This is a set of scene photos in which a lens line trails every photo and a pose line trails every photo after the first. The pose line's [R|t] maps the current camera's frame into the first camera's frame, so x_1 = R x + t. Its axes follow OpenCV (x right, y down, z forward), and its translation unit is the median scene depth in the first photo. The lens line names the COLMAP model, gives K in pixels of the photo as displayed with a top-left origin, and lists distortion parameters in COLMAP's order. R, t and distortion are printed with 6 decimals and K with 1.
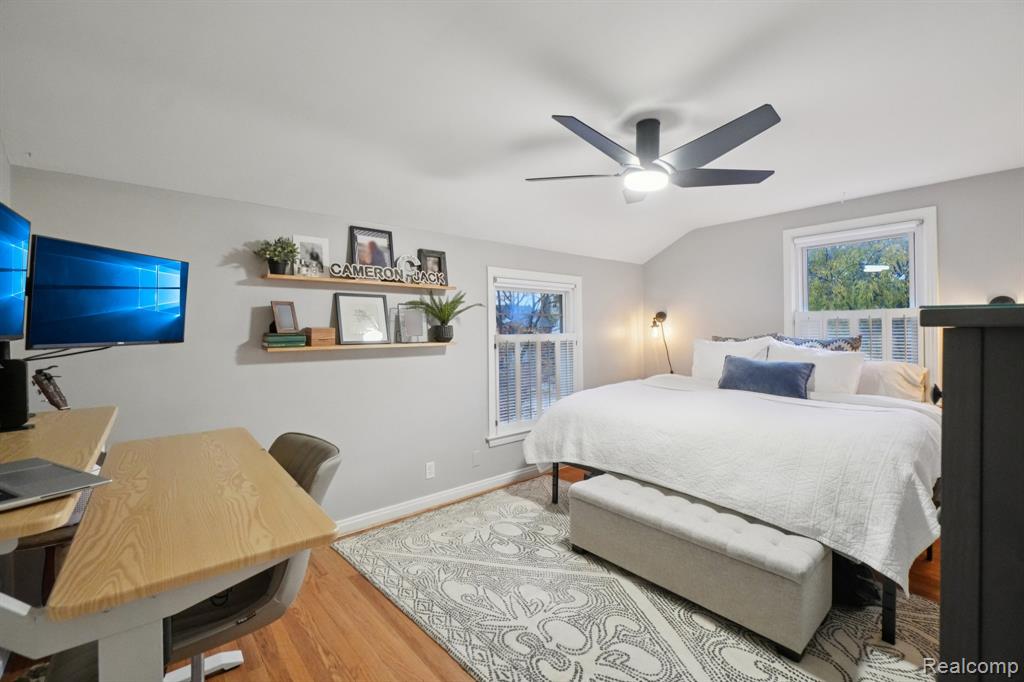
lens RADIAL K [[444.2, 0, 511.9], [0, 444.2, 338.8], [0, 0, 1]] dist [-0.007365, 0.001814]
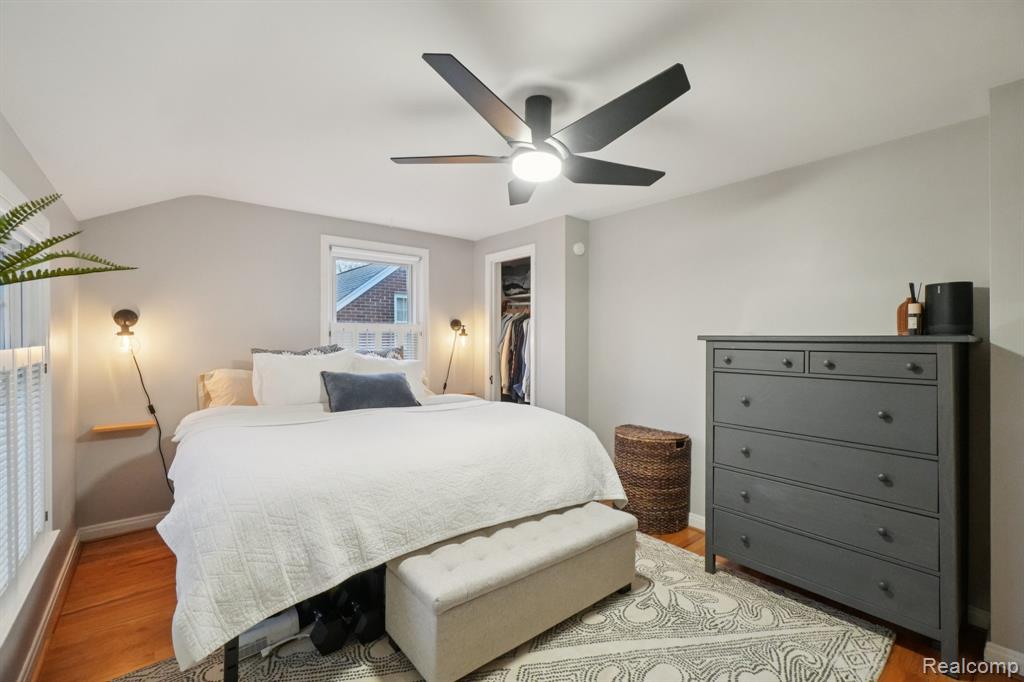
lens RADIAL K [[444.2, 0, 510.6], [0, 444.2, 335.4], [0, 0, 1]] dist [-0.007365, 0.001814]
pose [[0.021373, 0.011082, 0.999710, -0.514620], [0.010945, 0.999876, -0.011318, -0.024870], [-0.999712, 0.011183, 0.021249, 0.941722]]
